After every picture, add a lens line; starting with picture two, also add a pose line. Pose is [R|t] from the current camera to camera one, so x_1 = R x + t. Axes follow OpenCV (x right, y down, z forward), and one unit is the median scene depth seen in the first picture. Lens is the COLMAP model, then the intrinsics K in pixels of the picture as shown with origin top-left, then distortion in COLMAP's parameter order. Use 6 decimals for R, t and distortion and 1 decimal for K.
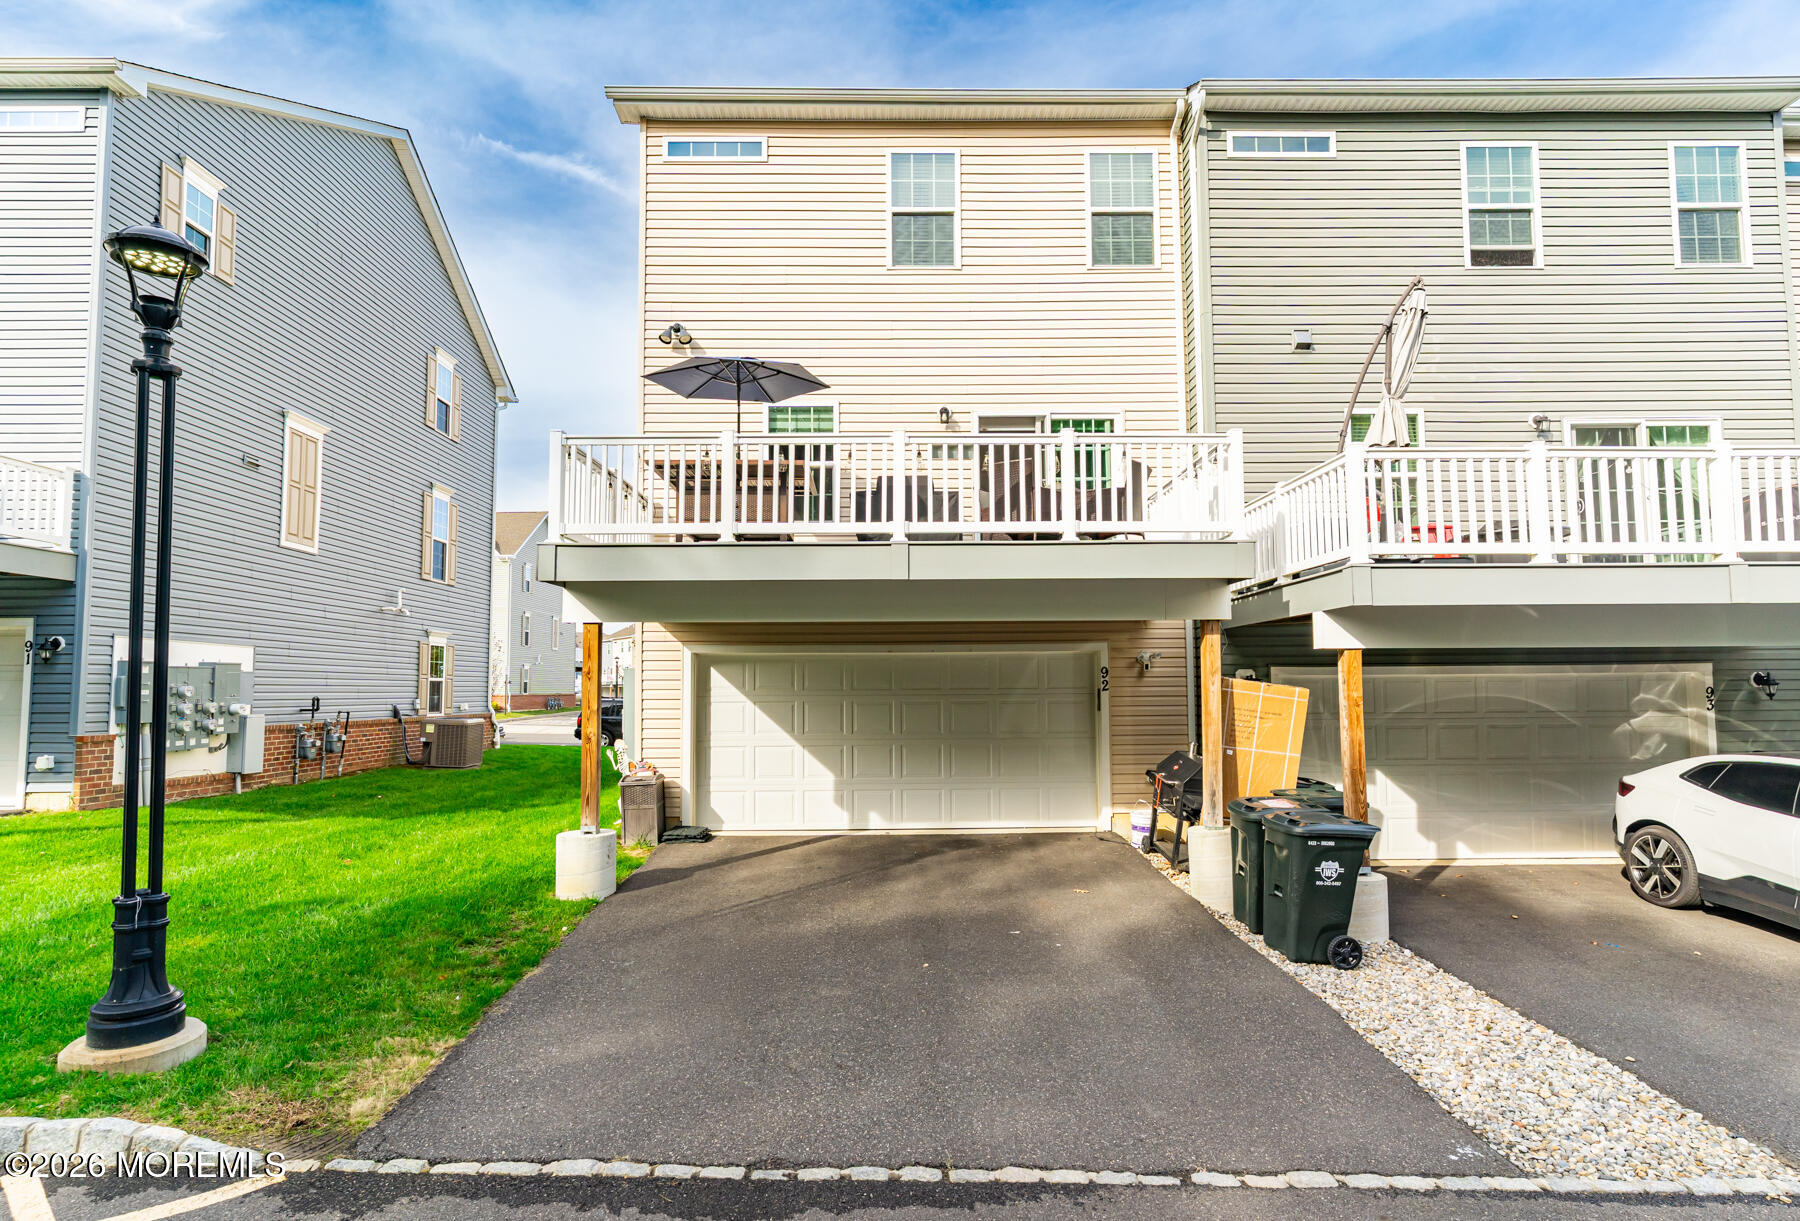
lens RADIAL K [[919.1, 0, 900.0], [0, 919.1, 610.5], [0, 0, 1]] dist [0.000381, -0.000049]
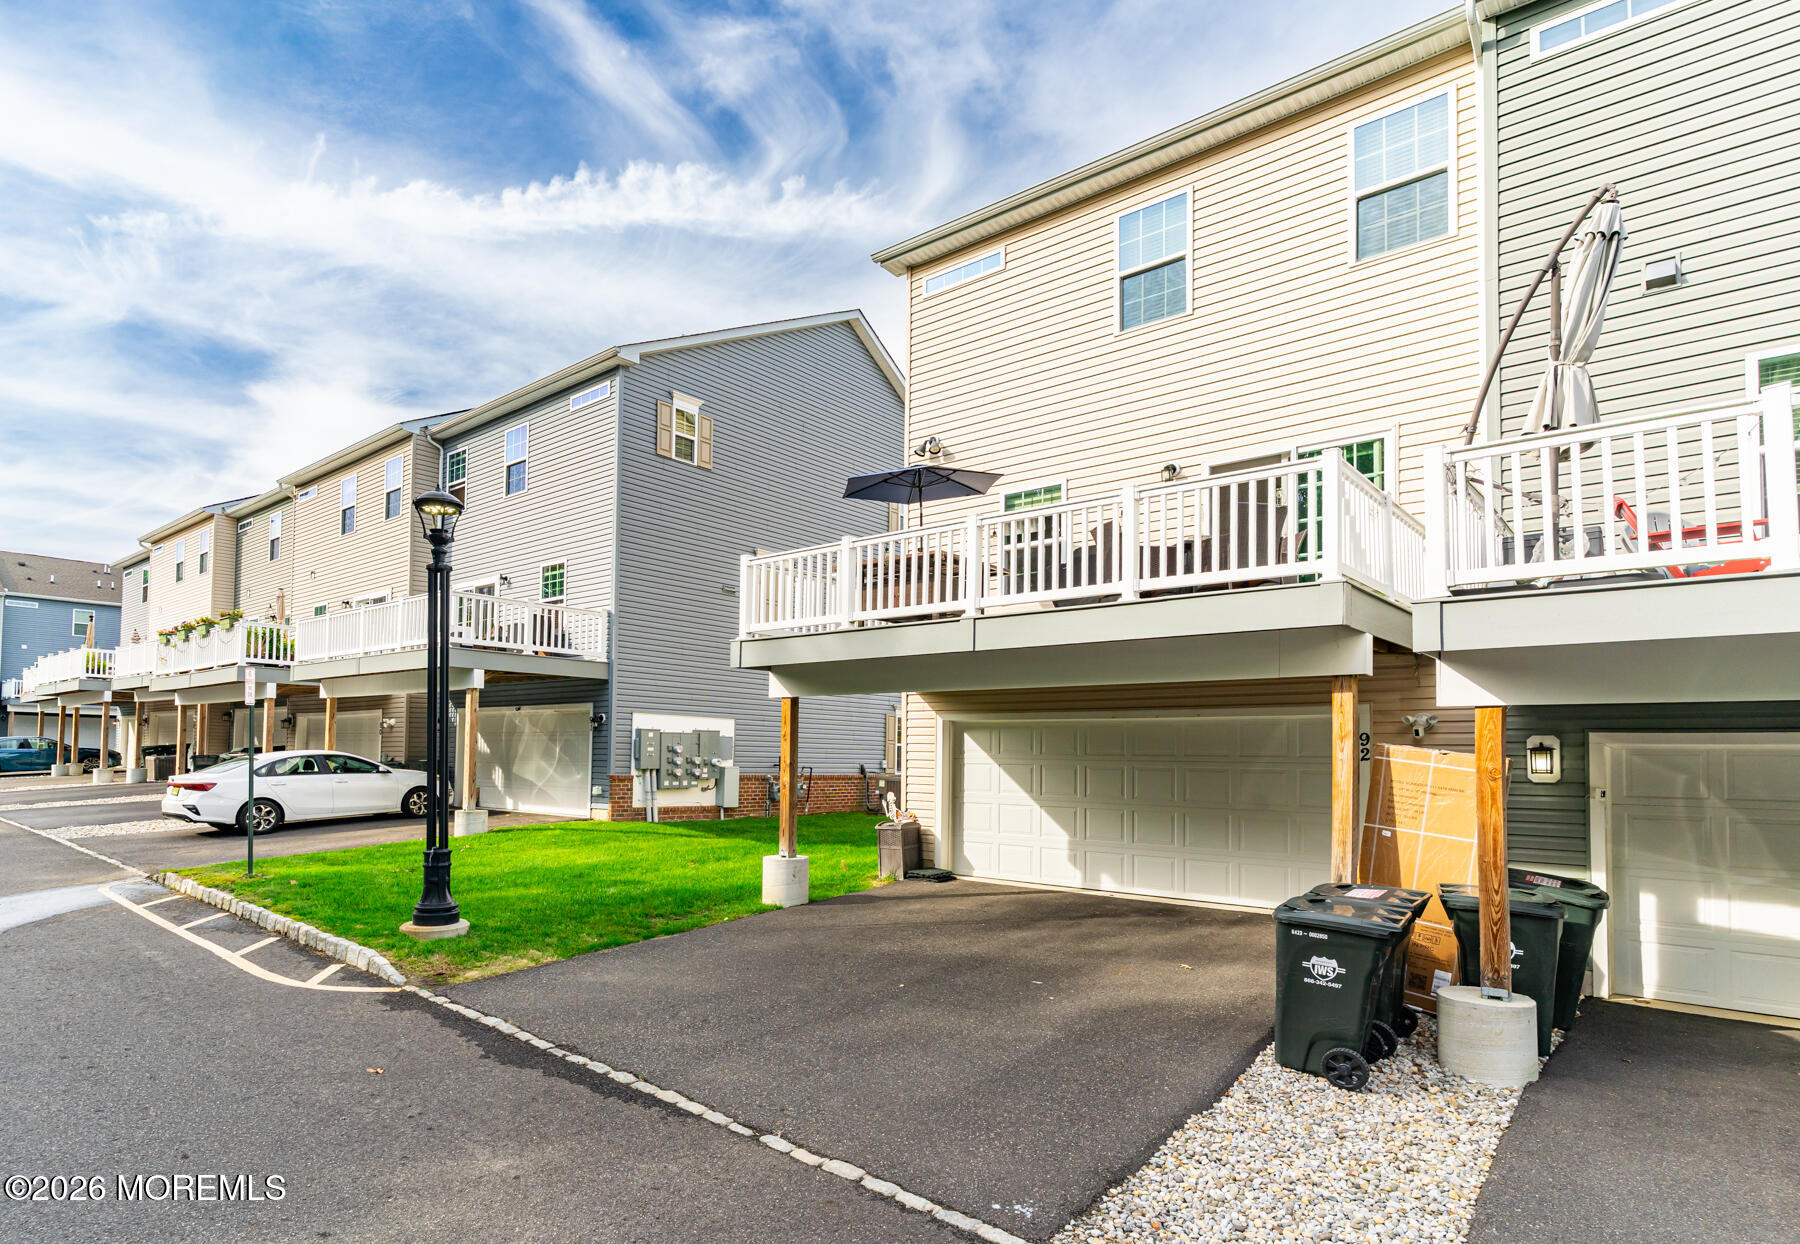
lens RADIAL K [[907.8, 0, 868.3], [0, 907.8, 702.3], [0, 0, 1]] dist [0.002762, 0.000785]
pose [[0.768485, -0.021877, -0.639493, 0.477944], [0.035707, 0.999324, 0.008722, 0.010664], [0.638870, -0.029537, 0.768747, 0.065092]]
